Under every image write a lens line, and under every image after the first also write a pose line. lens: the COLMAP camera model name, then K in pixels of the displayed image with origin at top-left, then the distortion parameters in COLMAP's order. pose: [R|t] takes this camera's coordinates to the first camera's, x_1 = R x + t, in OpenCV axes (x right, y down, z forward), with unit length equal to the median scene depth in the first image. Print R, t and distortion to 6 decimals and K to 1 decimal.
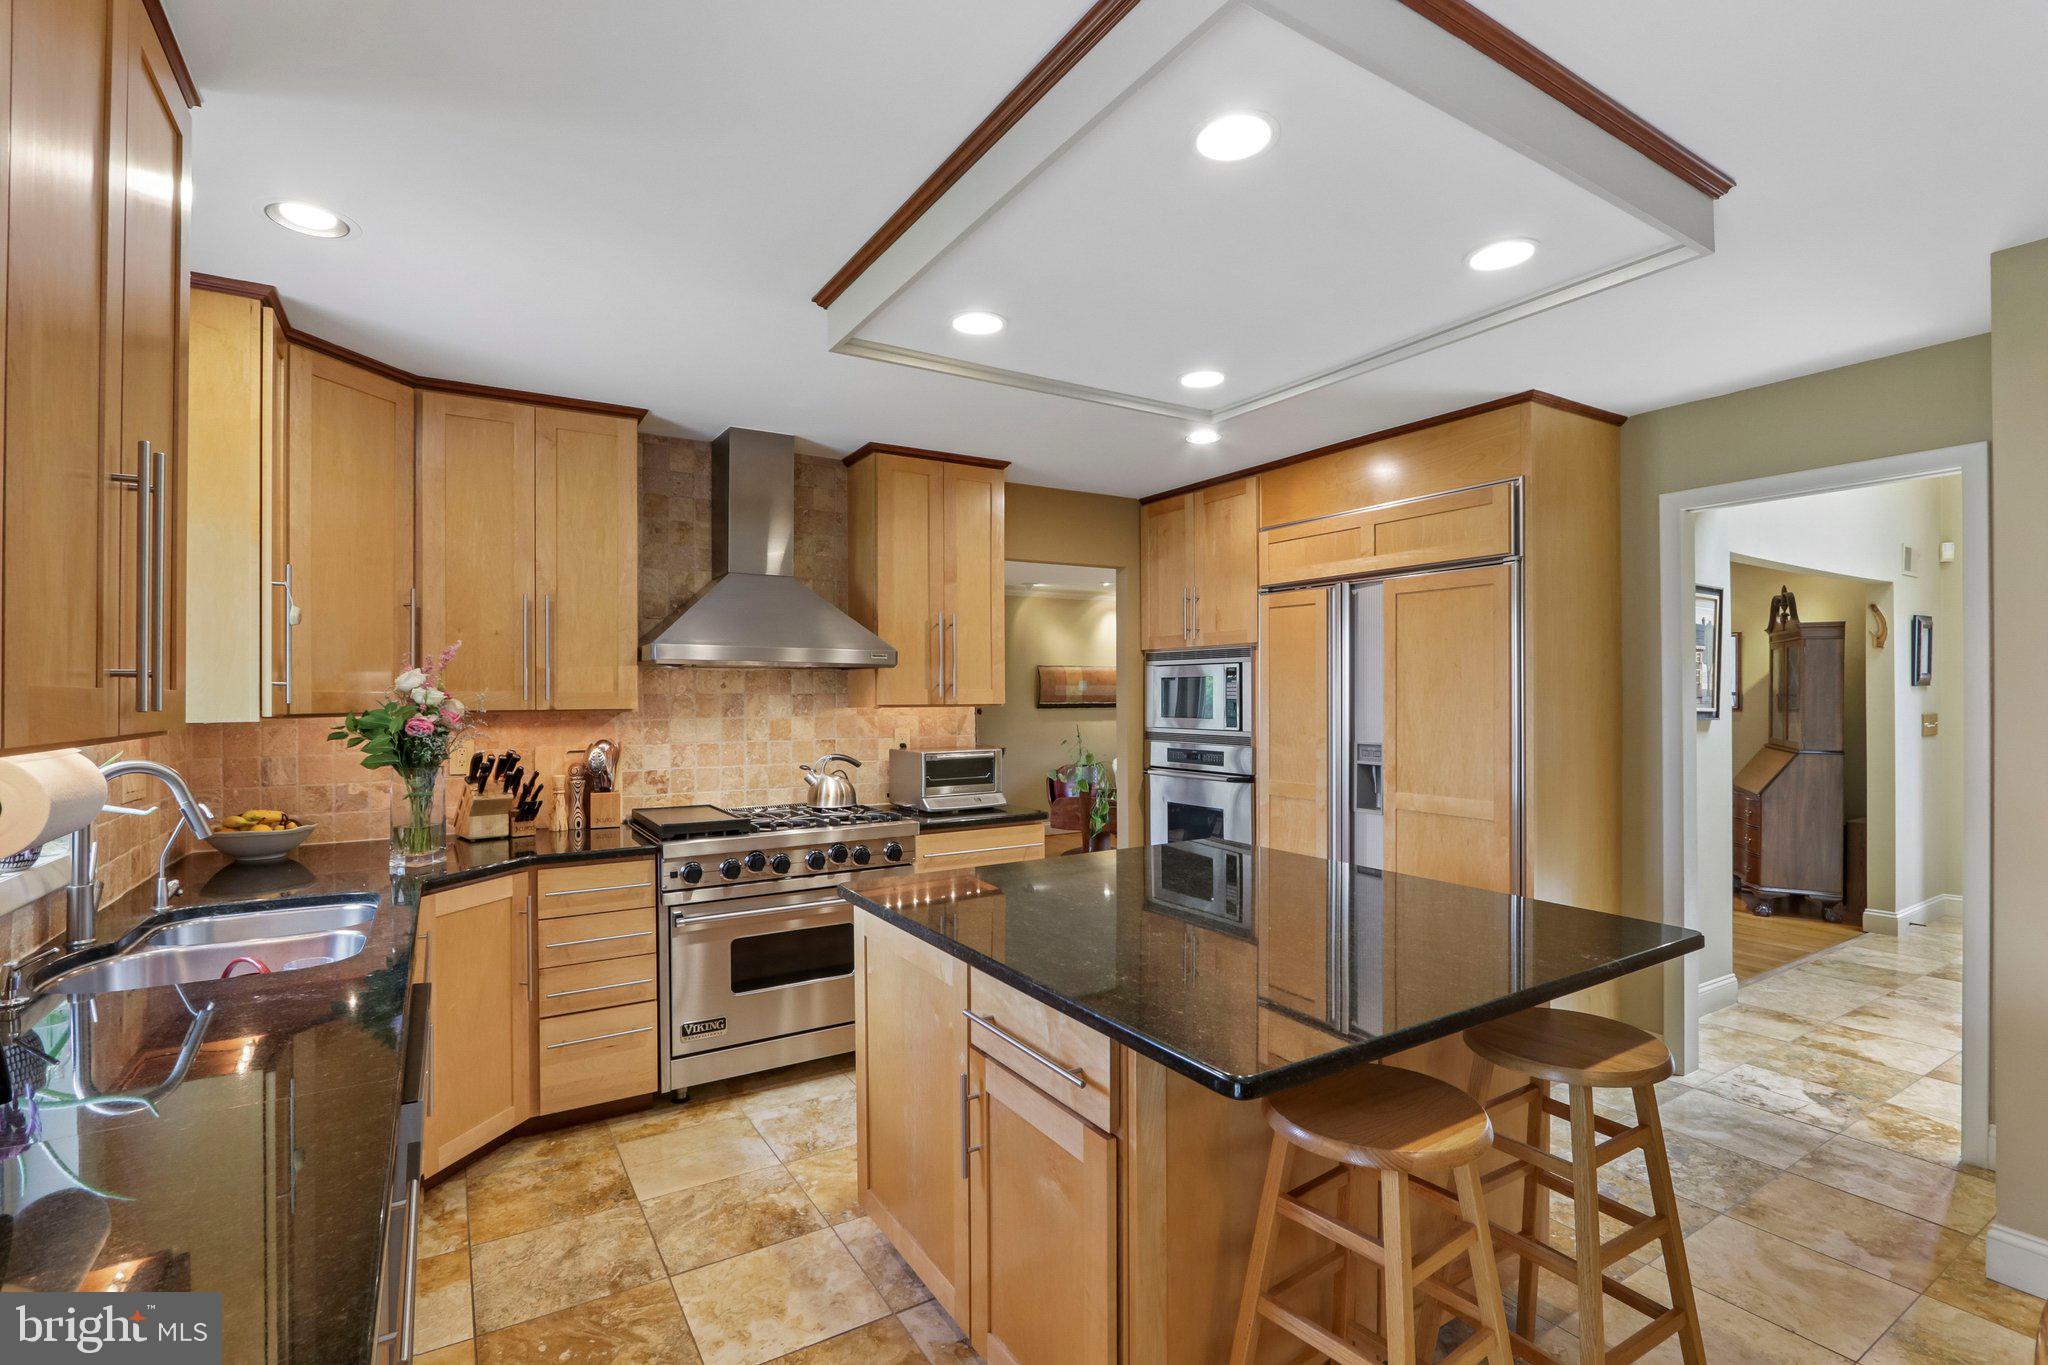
lens RADIAL K [[943.3, 0, 1026.9], [0, 943.3, 691.6], [0, 0, 1]] dist [-0.013048, 0.000121]
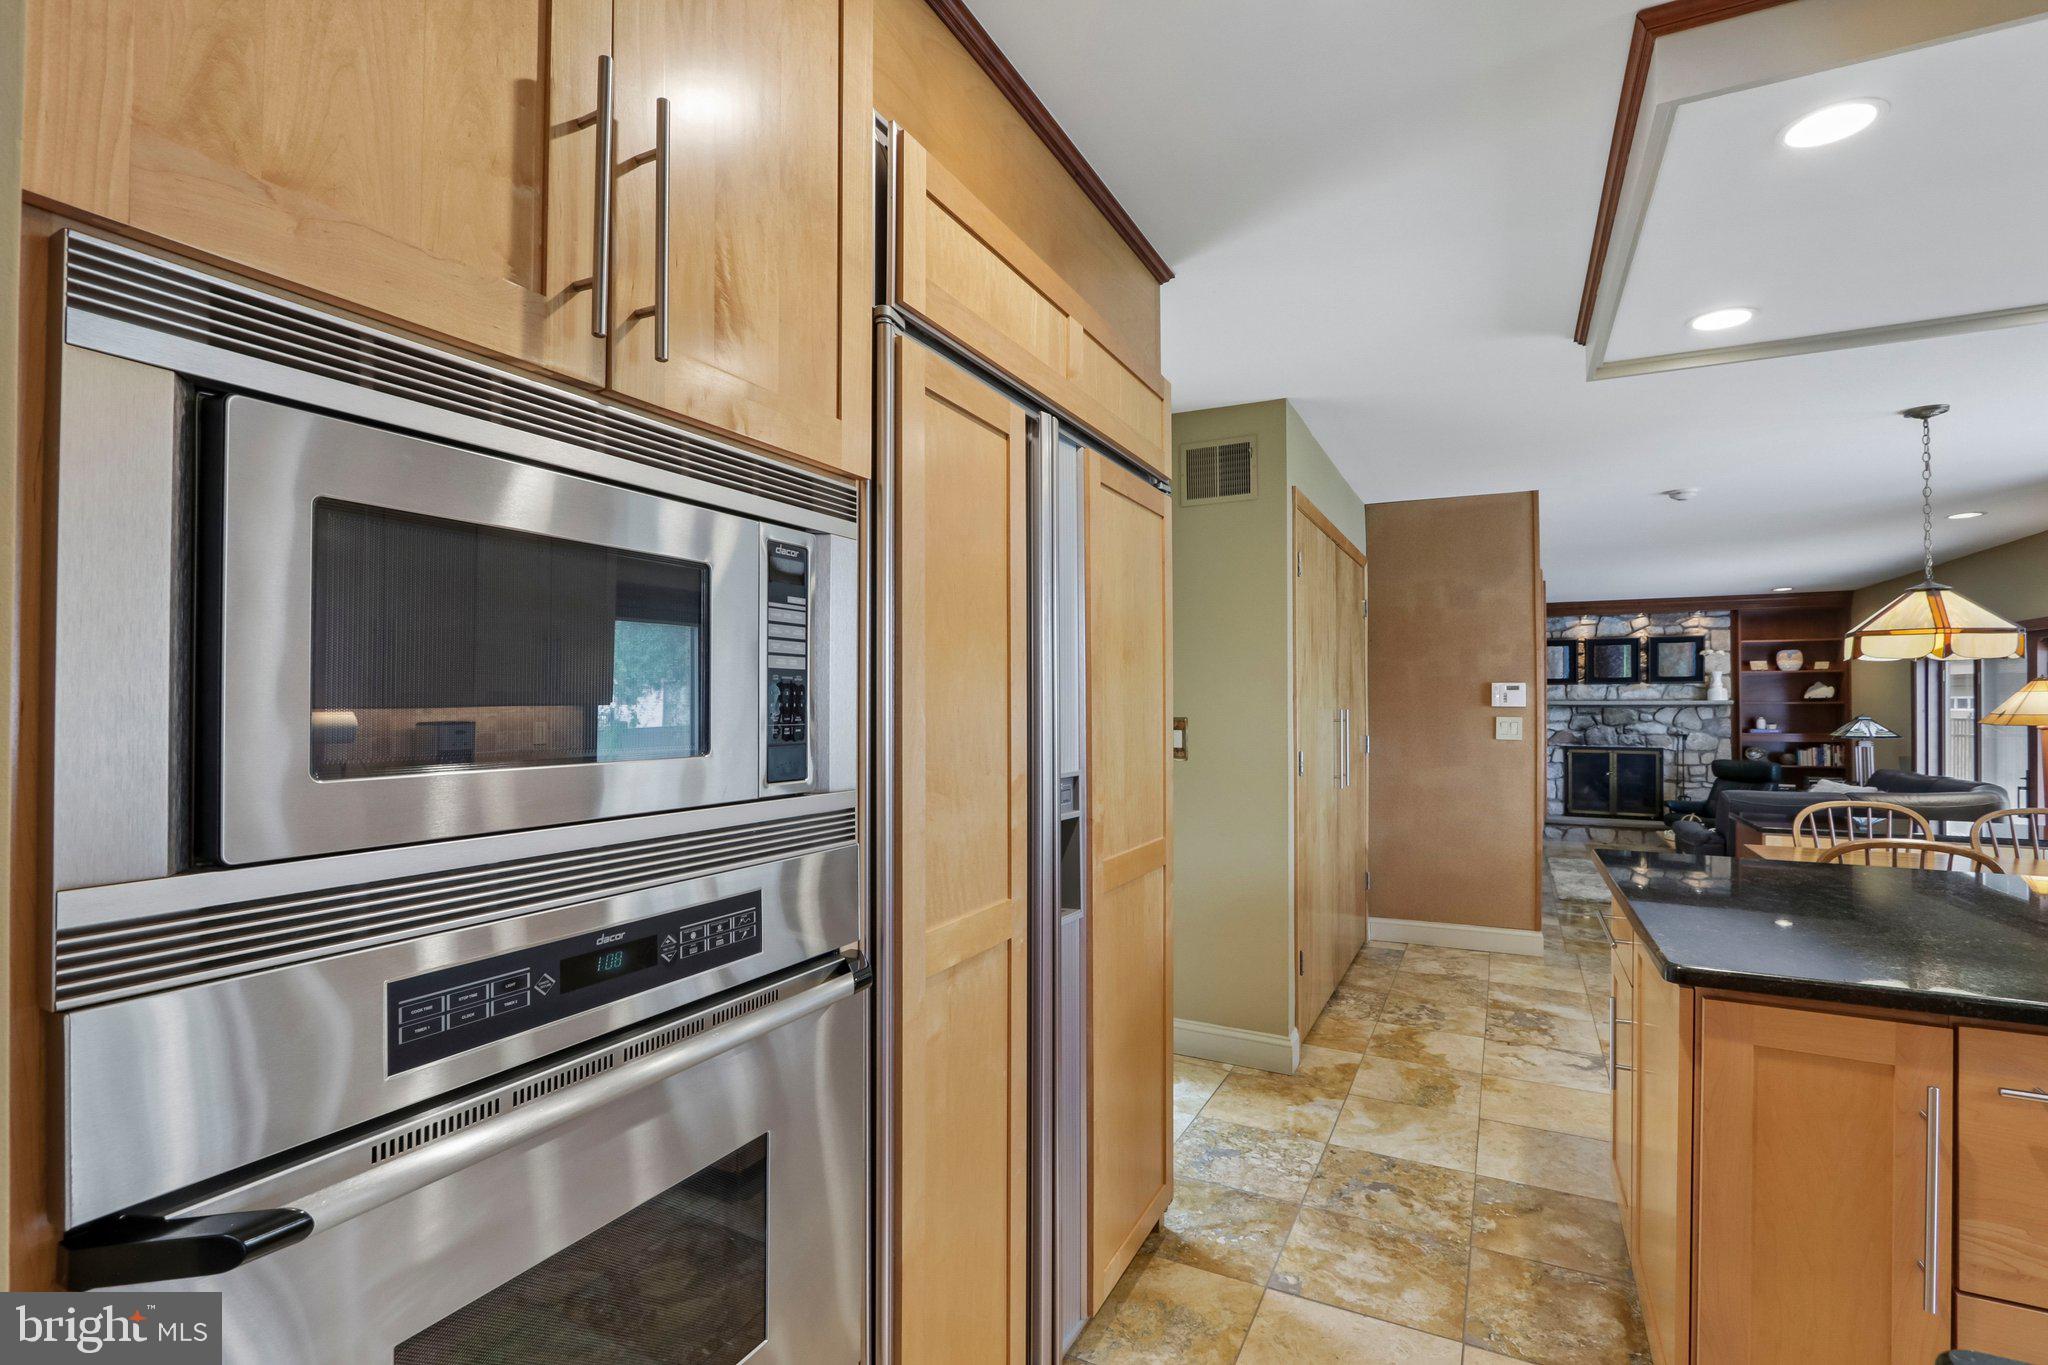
lens RADIAL K [[943.3, 0, 1017.5], [0, 943.3, 694.8], [0, 0, 1]] dist [-0.013048, 0.000121]
pose [[-0.508556, 0.009412, 0.860977, -0.035254], [-0.004589, 0.999896, -0.013642, 0.020464], [-0.861017, -0.010888, -0.508460, 1.258881]]
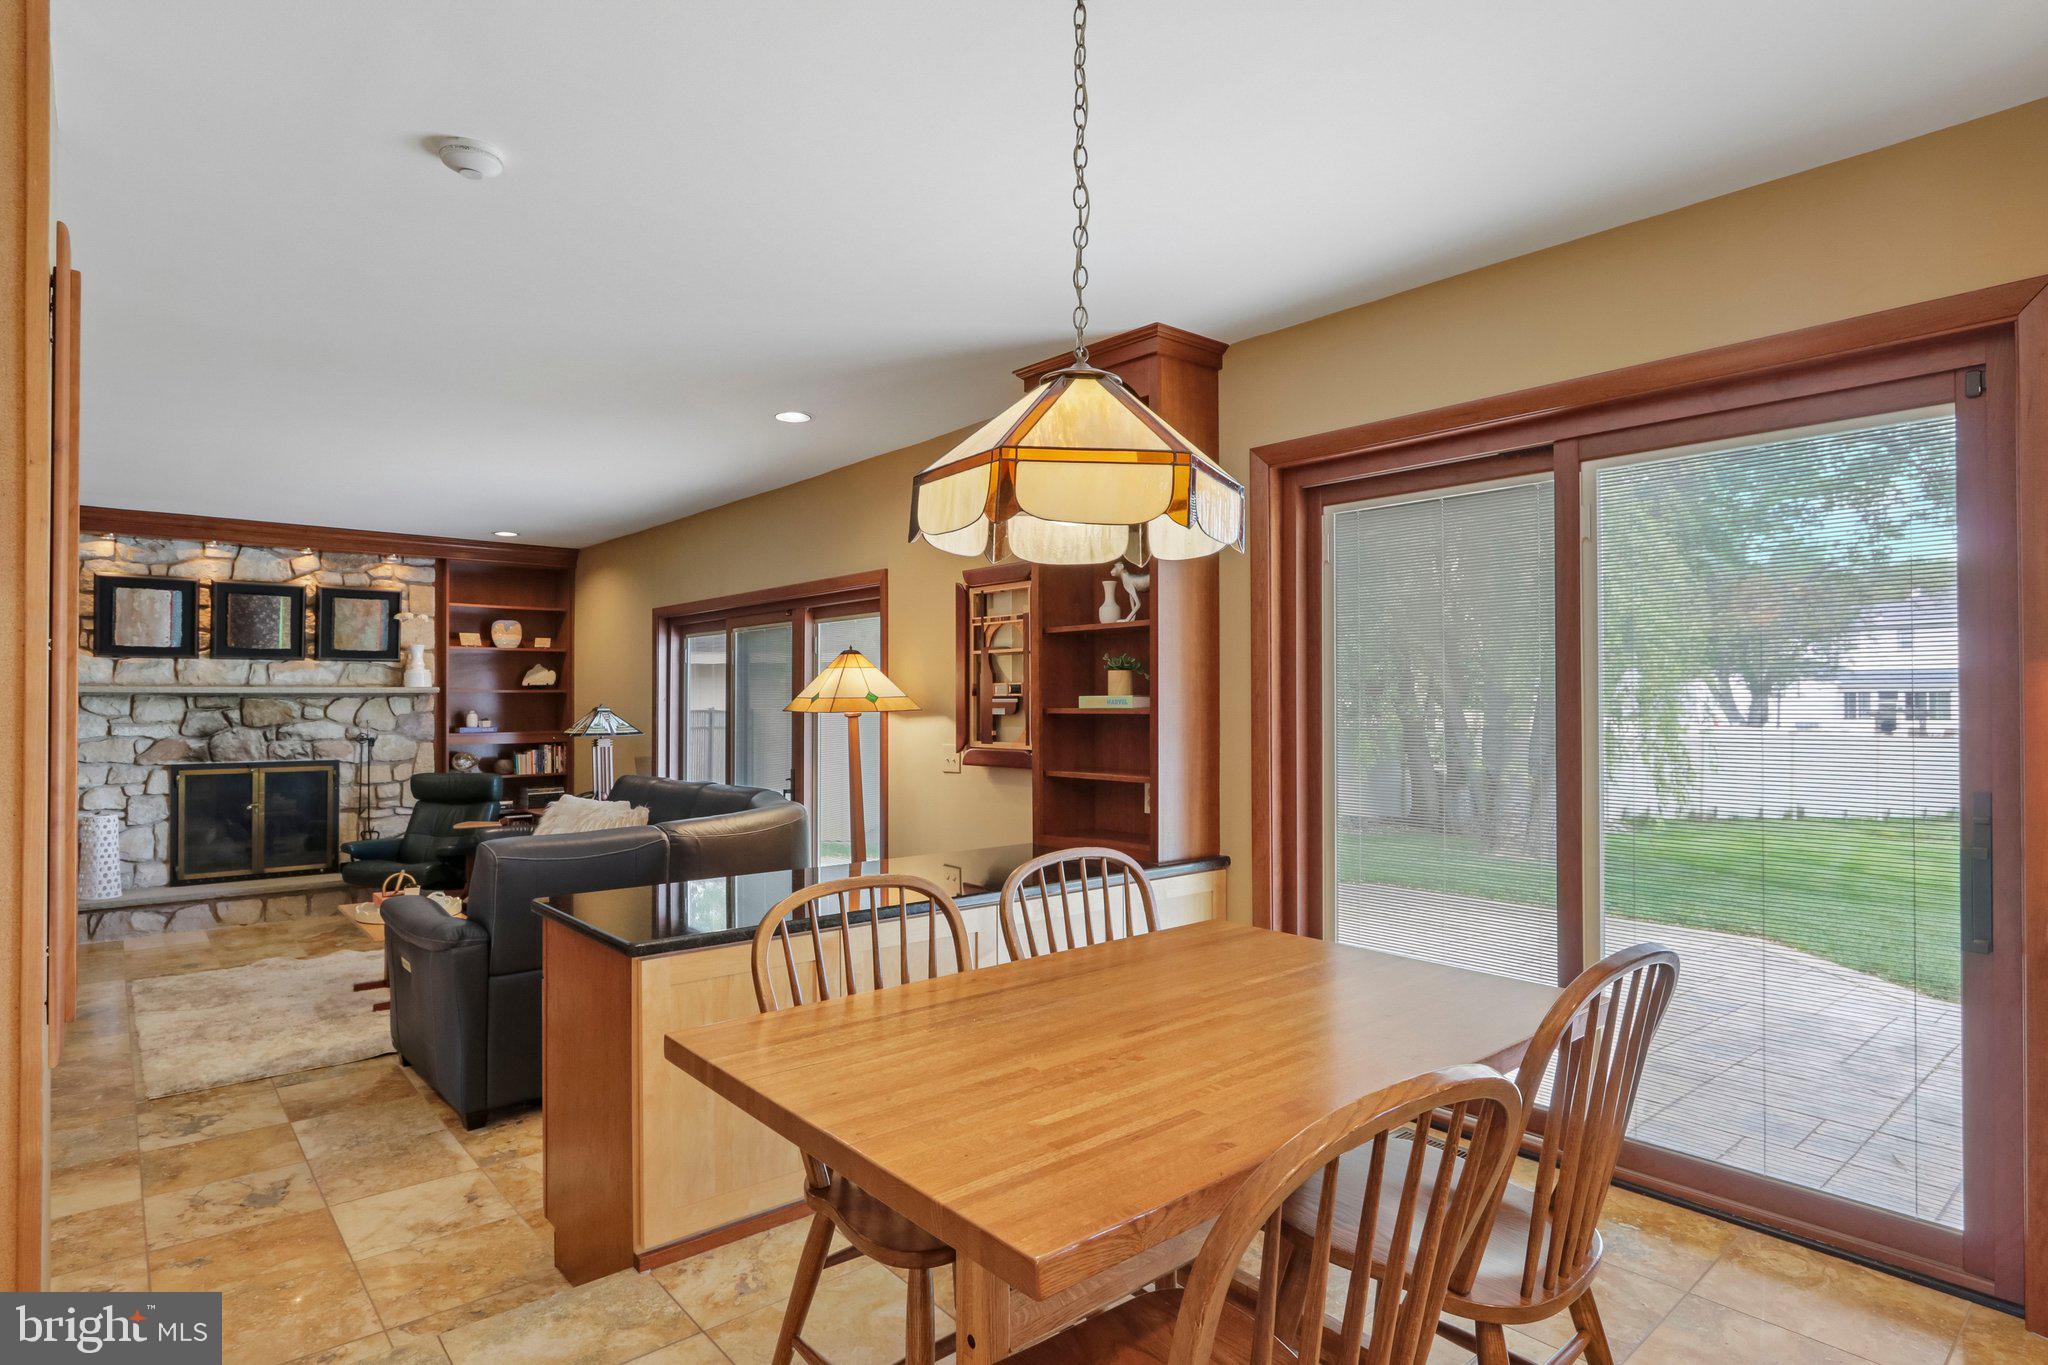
lens RADIAL K [[1075.2, 0, 1018.5], [0, 1075.2, 690.6], [0, 0, 1]] dist [-0.006282, -0.002256]
pose [[-0.988546, 0.001624, -0.150910, 0.386641], [0.003996, 0.999873, -0.015418, 0.034385], [0.150865, -0.015844, -0.988427, 0.467351]]
